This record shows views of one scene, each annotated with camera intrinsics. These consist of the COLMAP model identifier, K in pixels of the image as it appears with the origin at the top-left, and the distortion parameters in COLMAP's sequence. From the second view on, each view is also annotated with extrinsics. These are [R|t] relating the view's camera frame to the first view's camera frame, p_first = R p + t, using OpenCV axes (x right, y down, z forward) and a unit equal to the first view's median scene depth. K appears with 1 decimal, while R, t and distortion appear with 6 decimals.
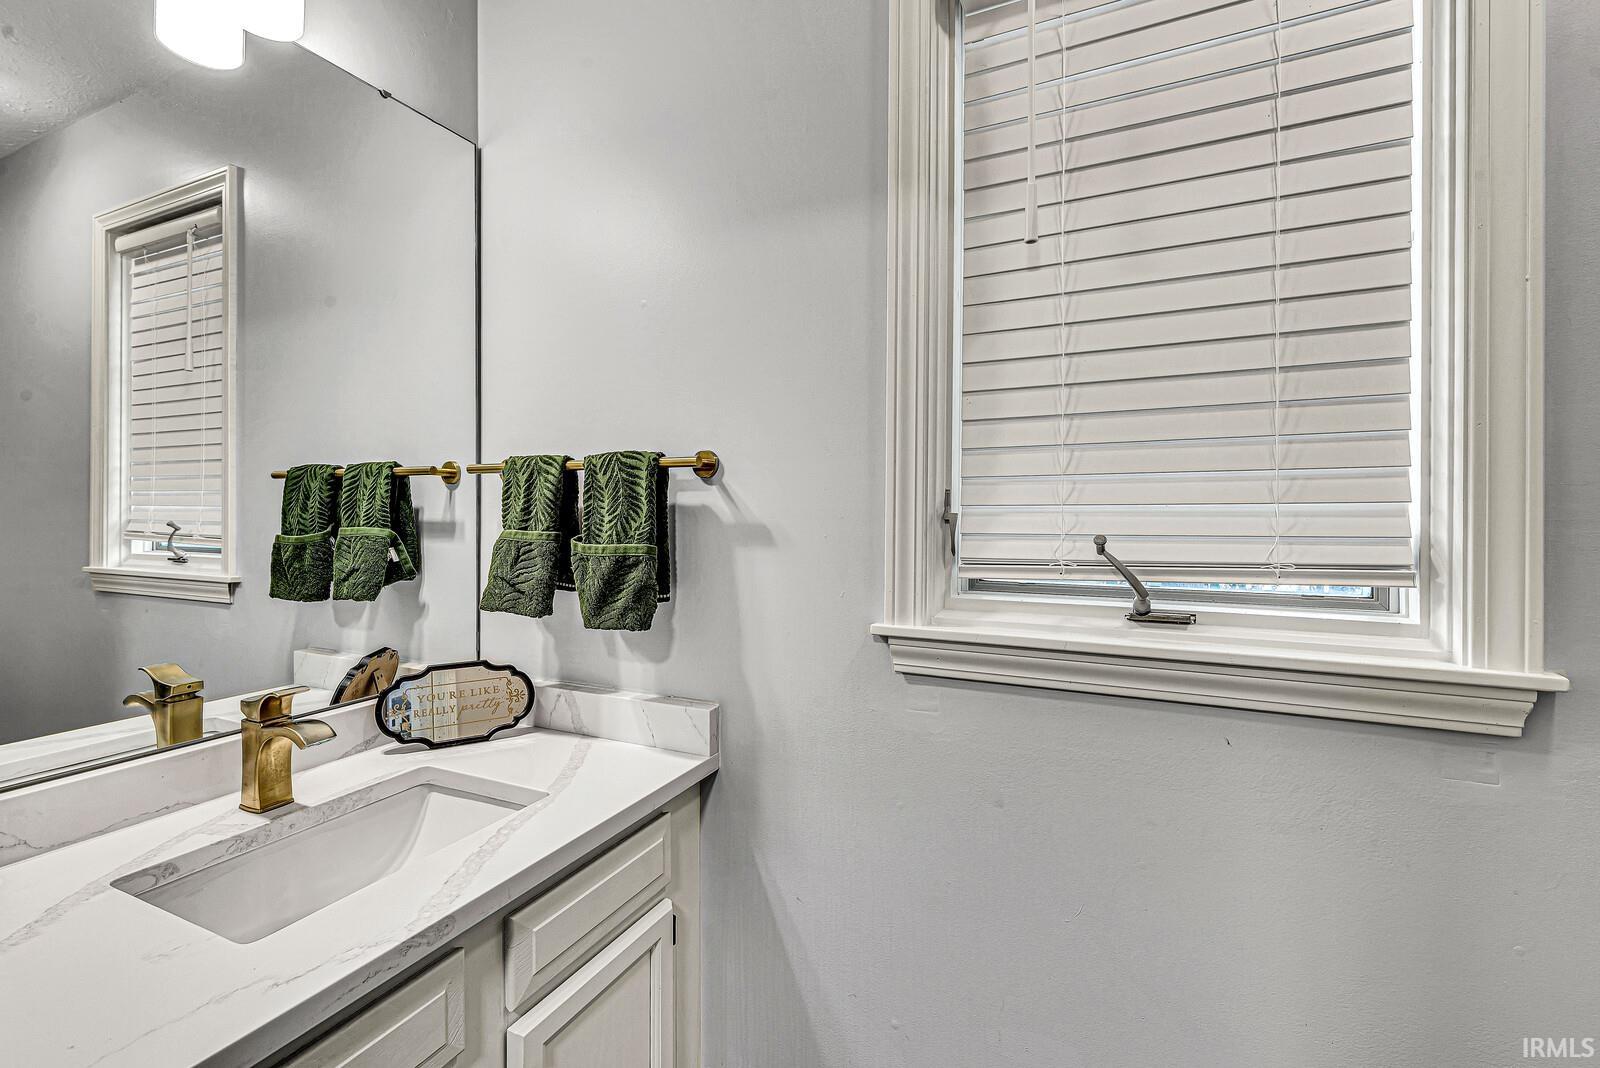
lens RADIAL K [[751.7, 0, 771.9], [0, 751.7, 518.1], [0, 0, 1]] dist [0.002746, 0.000552]
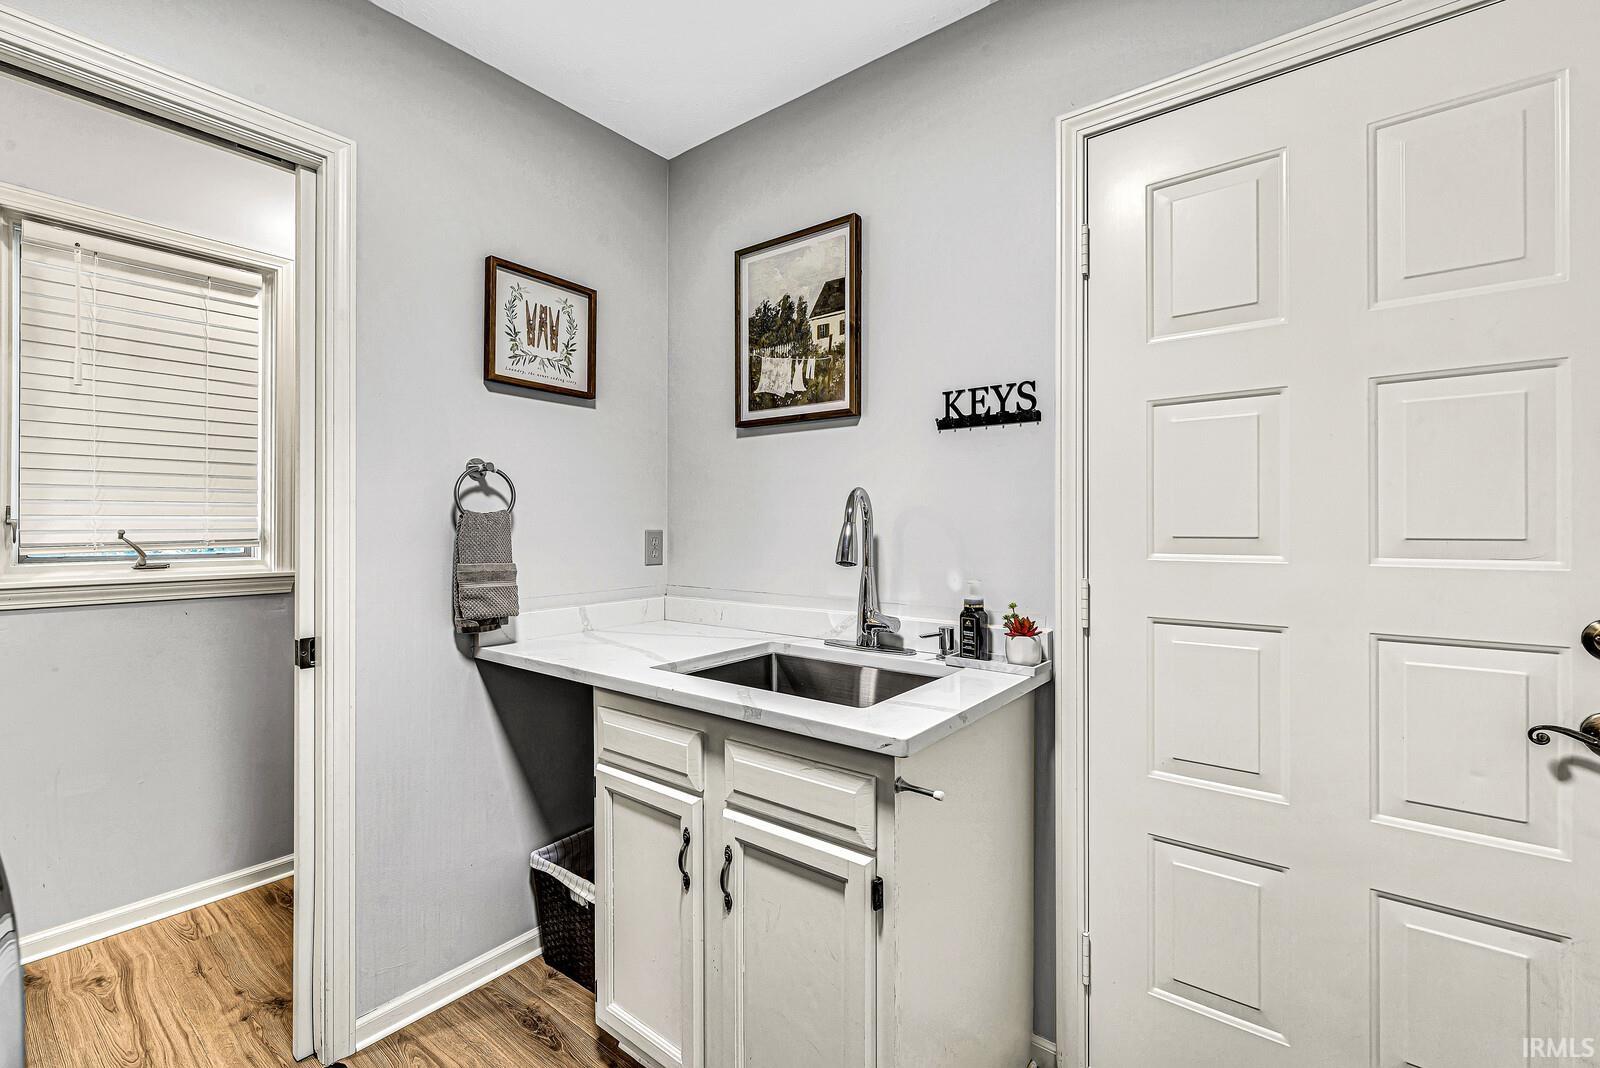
lens RADIAL K [[679.5, 0, 769.7], [0, 679.5, 524.7], [0, 0, 1]] dist [0.000192, 0.000002]
pose [[0.206181, -0.005751, 0.978497, -1.082458], [-0.003996, 0.999969, 0.006719, -0.012886], [-0.978506, -0.005295, 0.206152, -1.215246]]
